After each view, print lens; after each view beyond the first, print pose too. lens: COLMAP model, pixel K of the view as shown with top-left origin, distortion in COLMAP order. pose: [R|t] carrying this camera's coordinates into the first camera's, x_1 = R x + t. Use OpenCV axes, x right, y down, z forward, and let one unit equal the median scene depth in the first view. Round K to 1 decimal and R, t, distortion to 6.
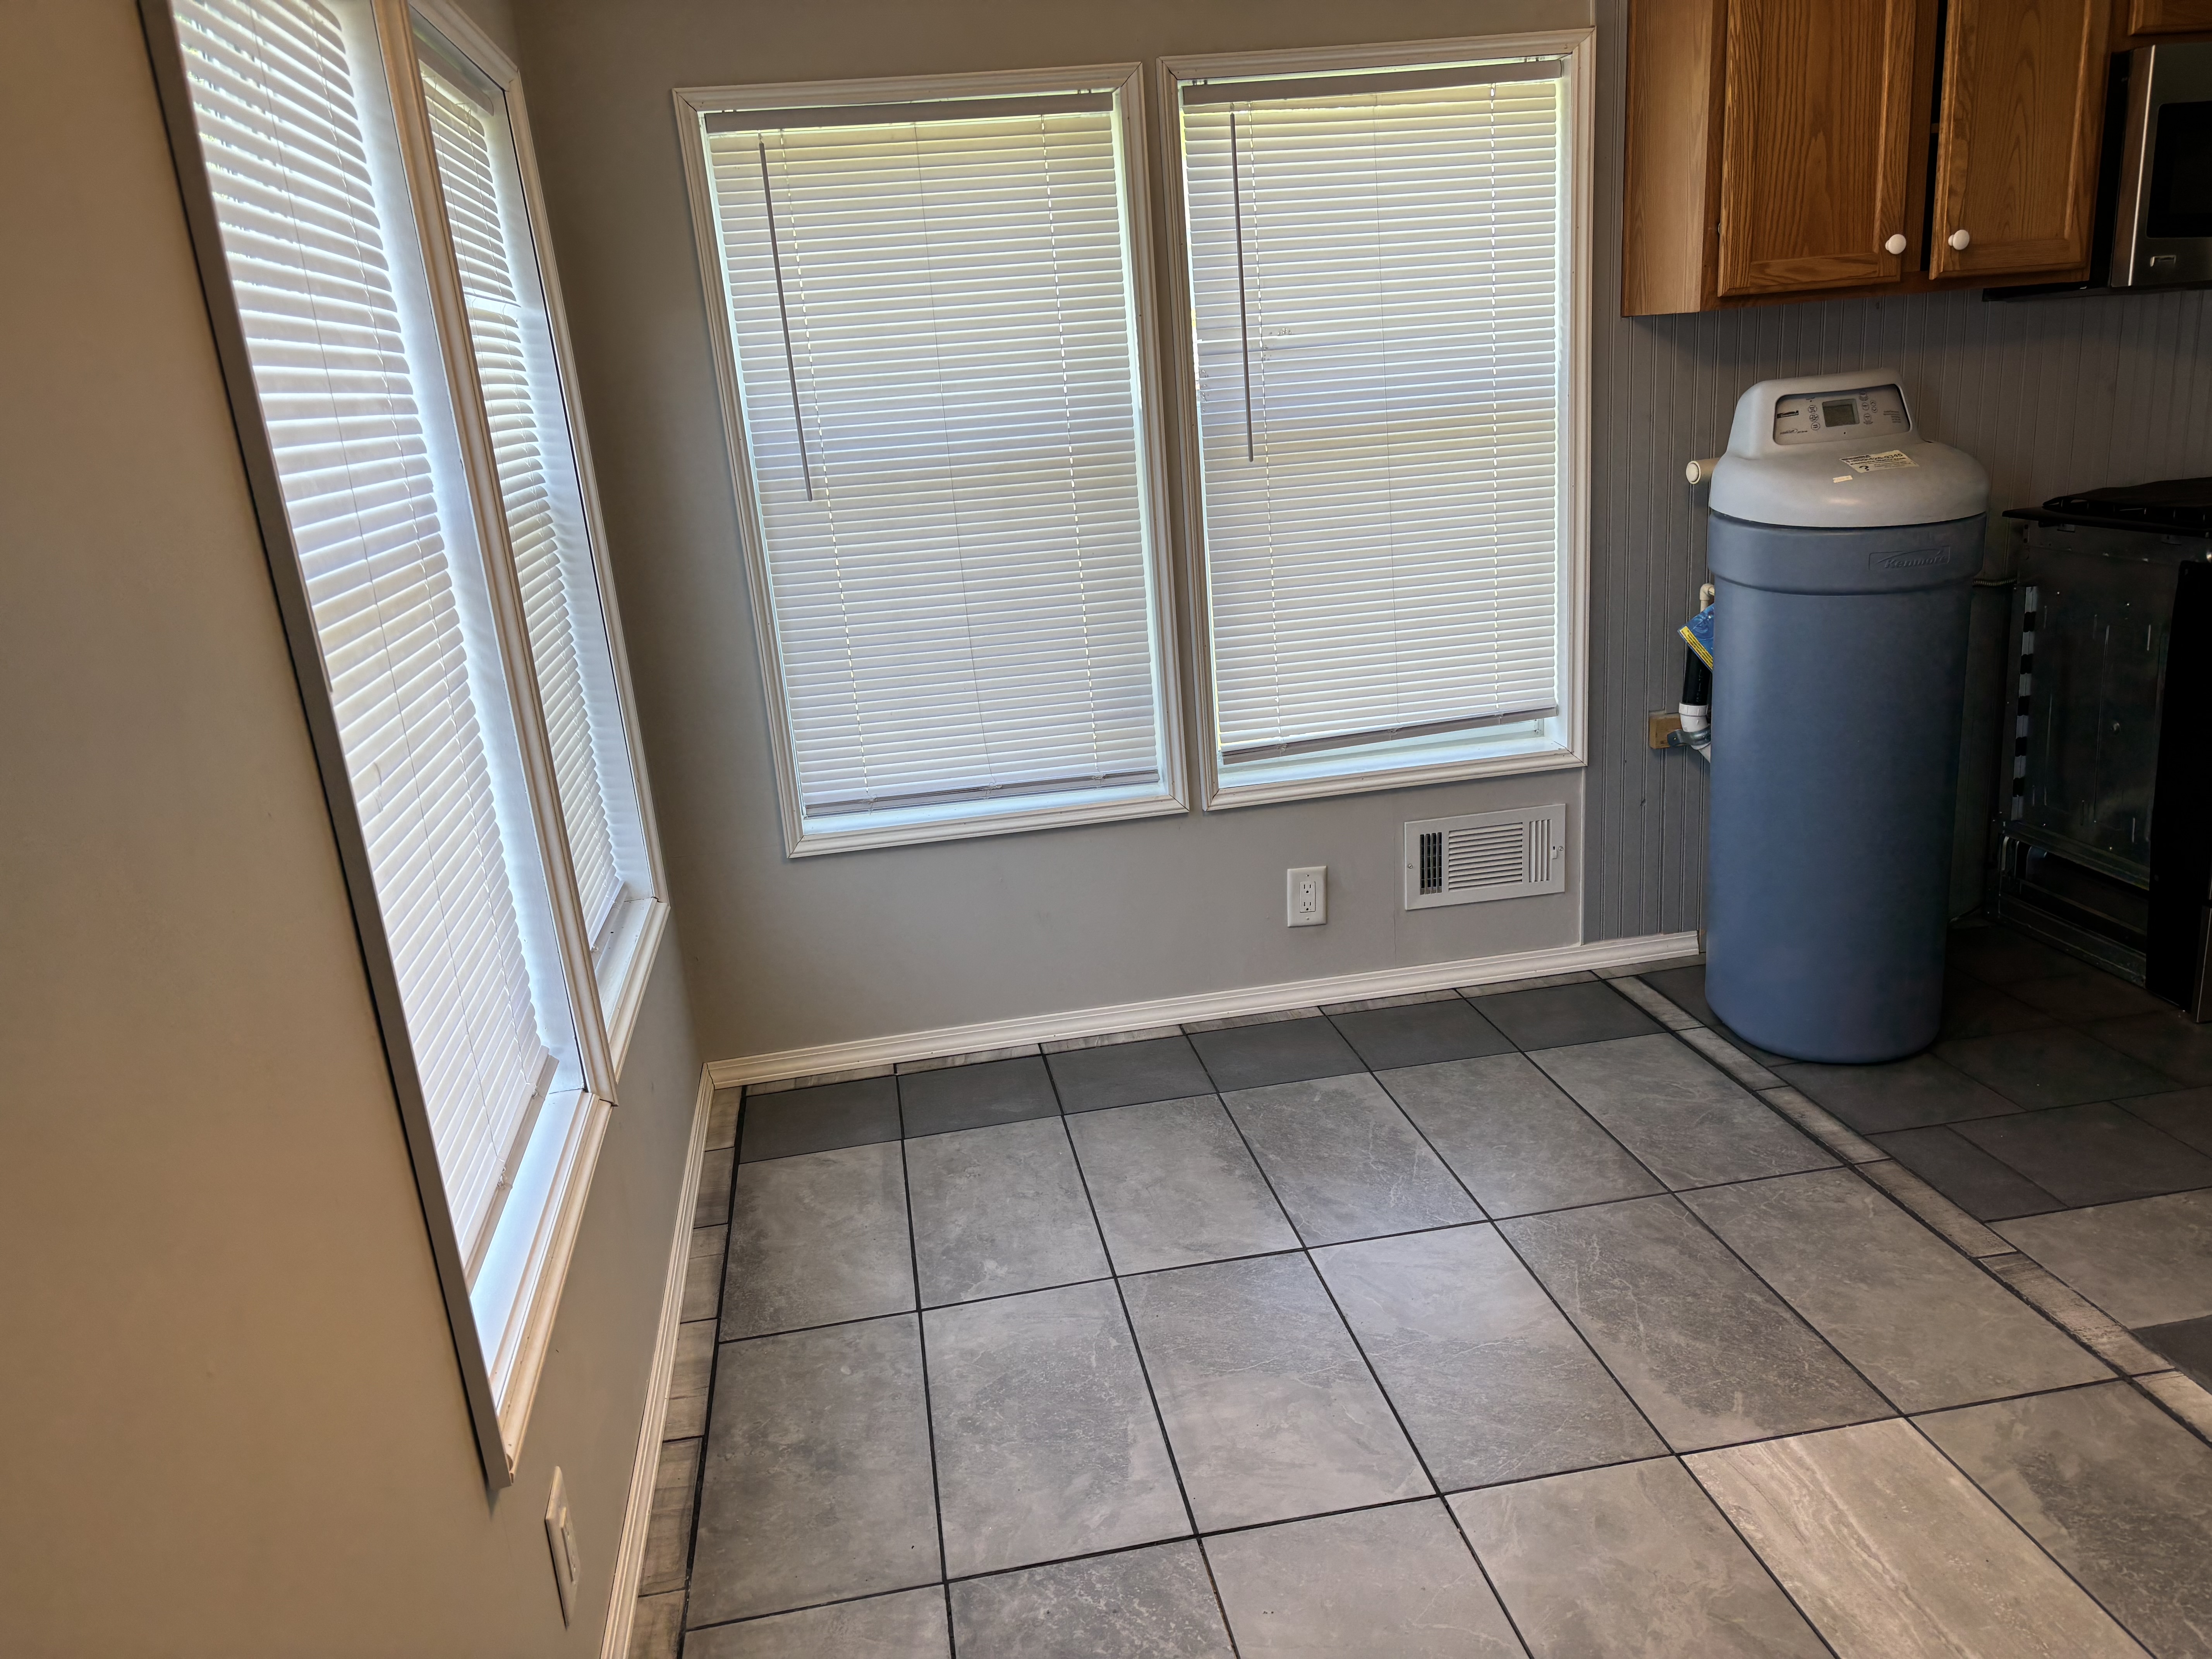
lens RADIAL K [[1661.6, 0, 1099.3], [0, 1661.6, 837.9], [0, 0, 1]] dist [0.038271, -0.043536]
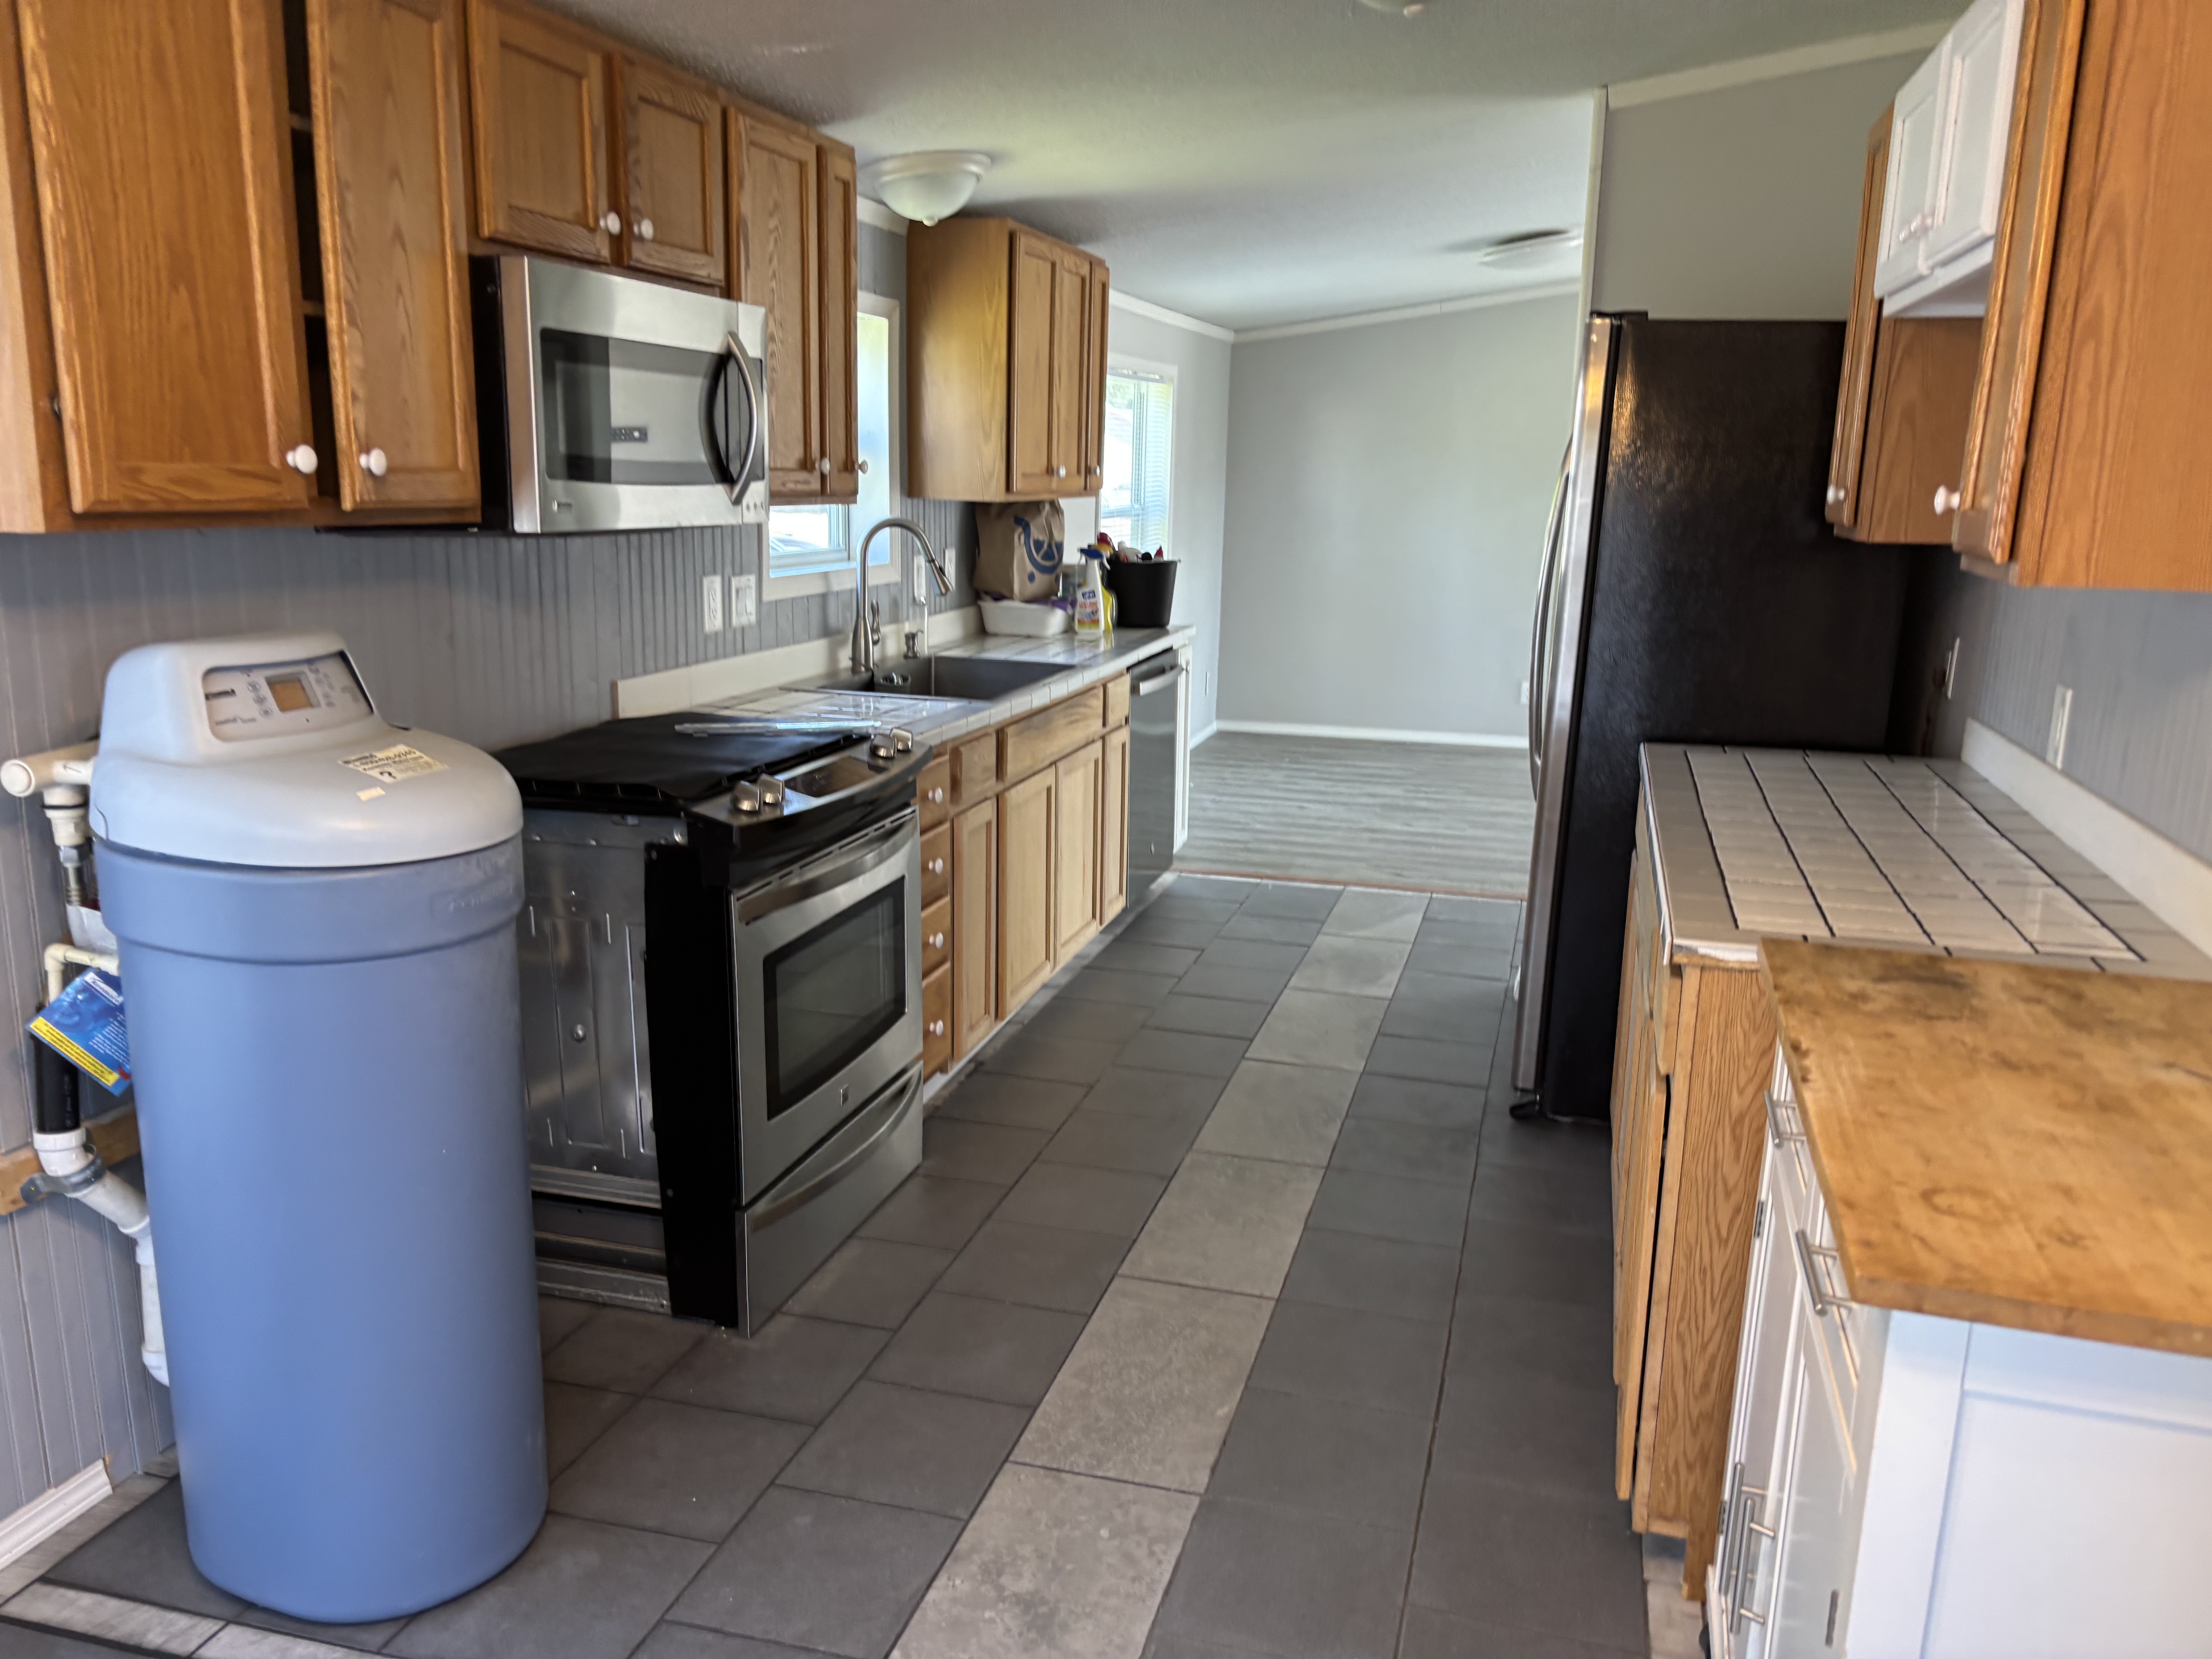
lens RADIAL K [[1661.6, 0, 1113.1], [0, 1661.6, 851.6], [0, 0, 1]] dist [0.038271, -0.043536]
pose [[0.401876, -0.118497, 0.907995, -0.054797], [0.204637, 0.978135, 0.037079, -0.145001], [-0.892535, 0.170908, 0.417338, 0.418752]]
